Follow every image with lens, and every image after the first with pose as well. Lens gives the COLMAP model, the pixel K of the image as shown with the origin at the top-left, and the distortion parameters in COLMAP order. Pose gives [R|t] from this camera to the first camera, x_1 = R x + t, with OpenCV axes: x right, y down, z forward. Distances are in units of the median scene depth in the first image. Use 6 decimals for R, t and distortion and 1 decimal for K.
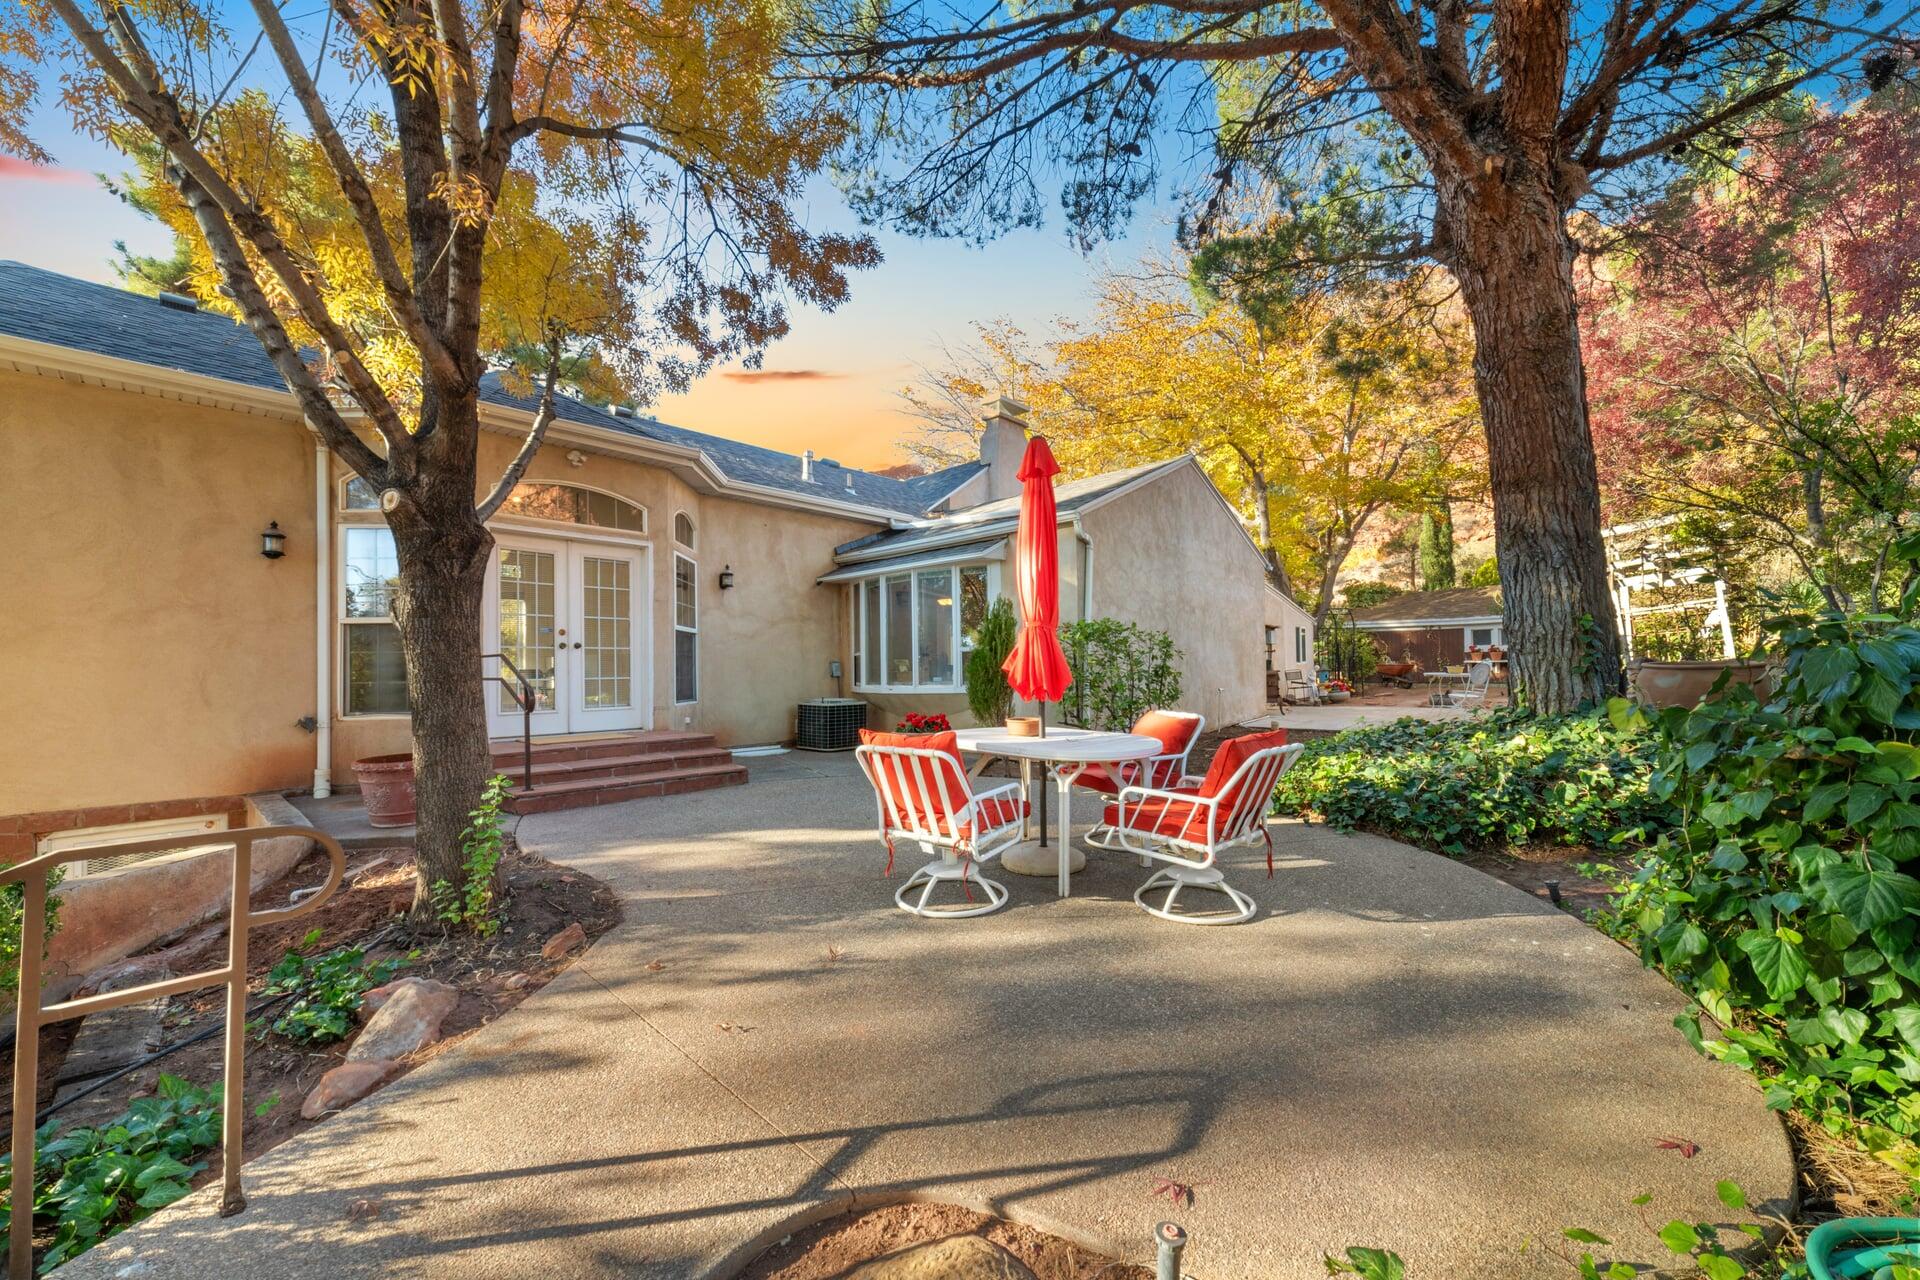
lens RADIAL K [[736.0, 0, 965.9], [0, 736.0, 648.7], [0, 0, 1]] dist [-0.007975, 0.000416]
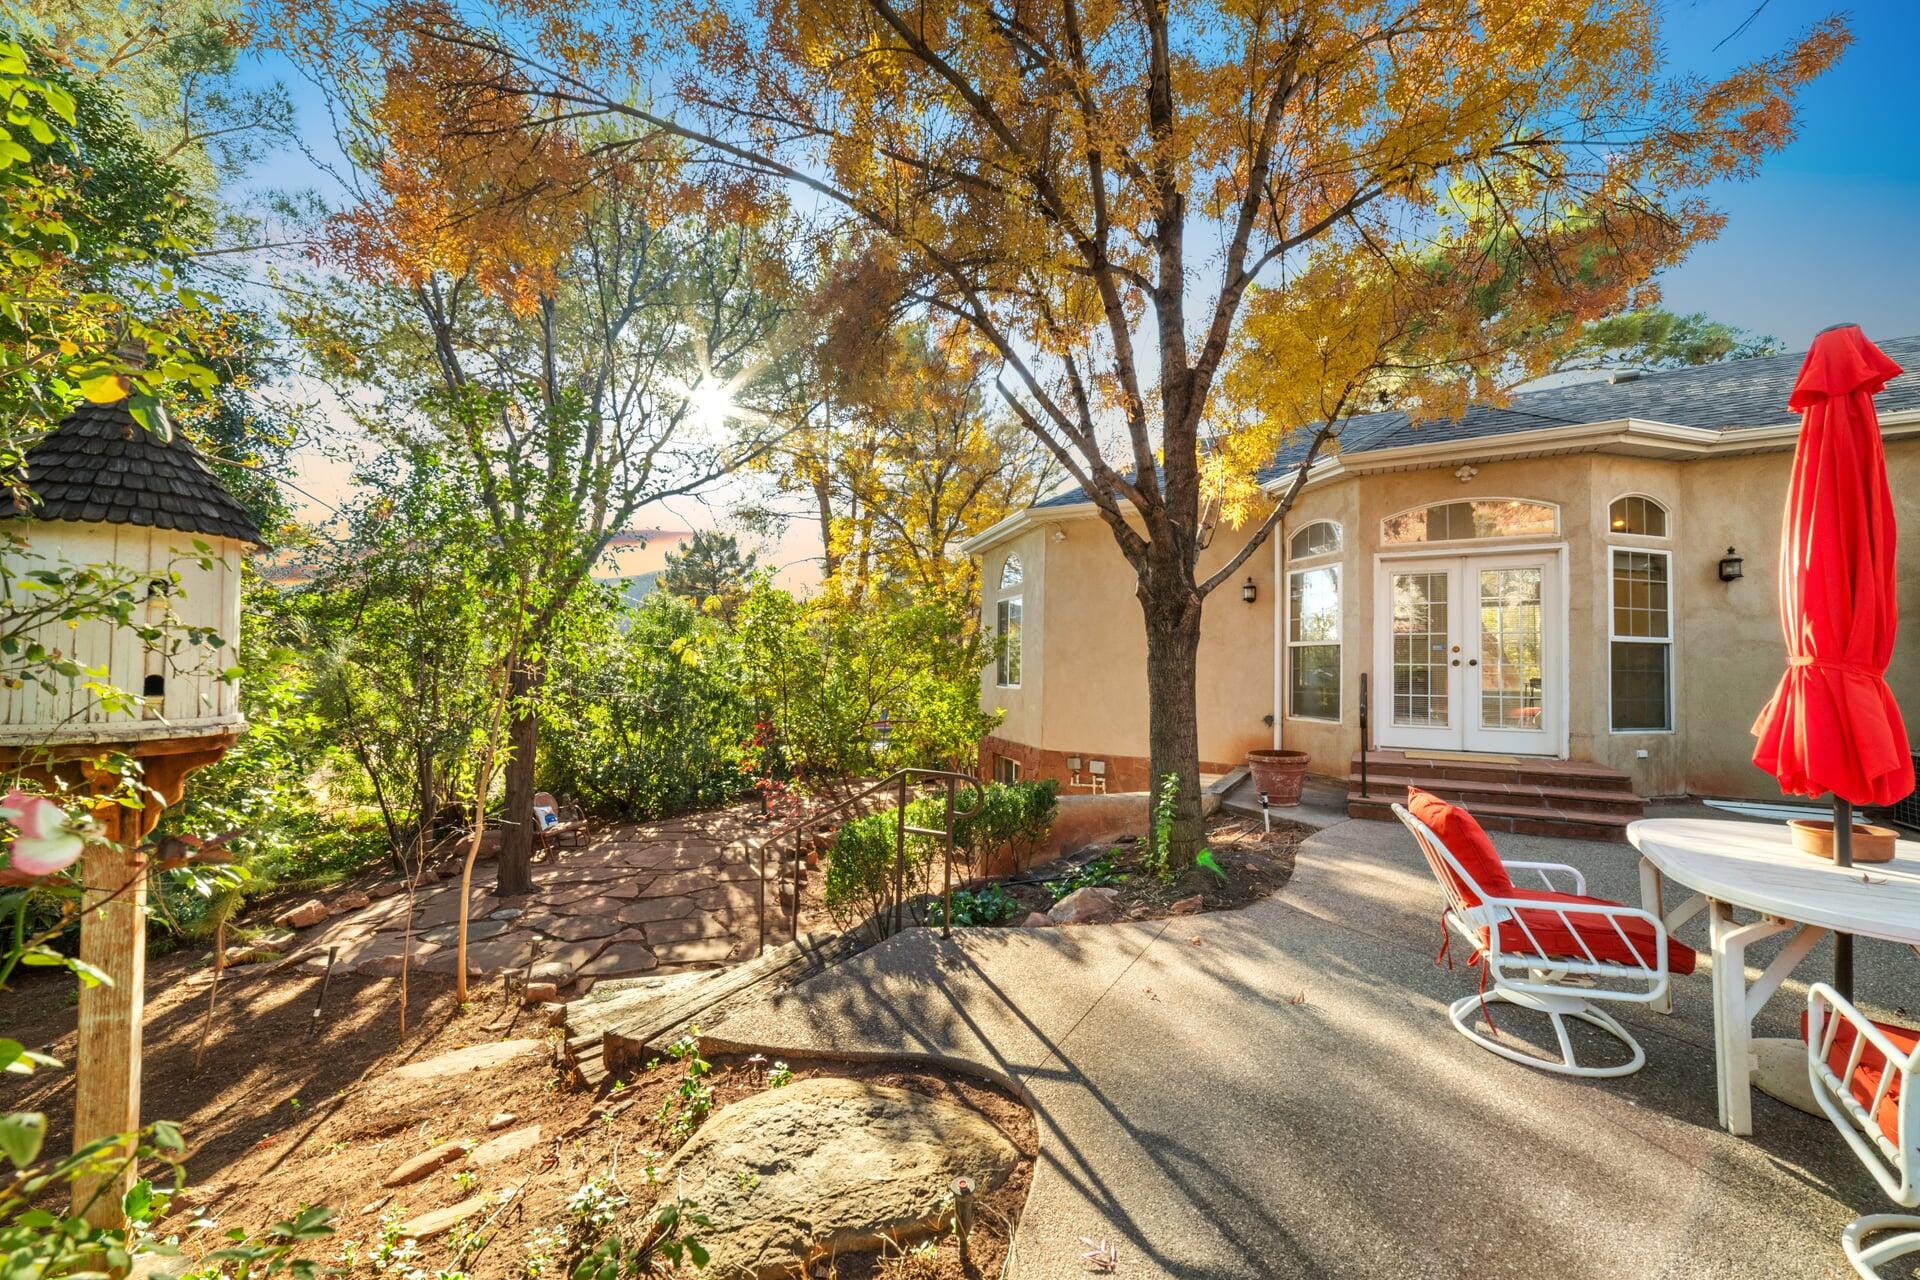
lens RADIAL K [[736.0, 0, 970.9], [0, 736.0, 644.0], [0, 0, 1]] dist [-0.007975, 0.000416]
pose [[0.201216, -0.013434, -0.979455, 0.648799], [0.017263, 0.999799, -0.010166, -0.067293], [0.979395, -0.014863, 0.201408, 0.312431]]
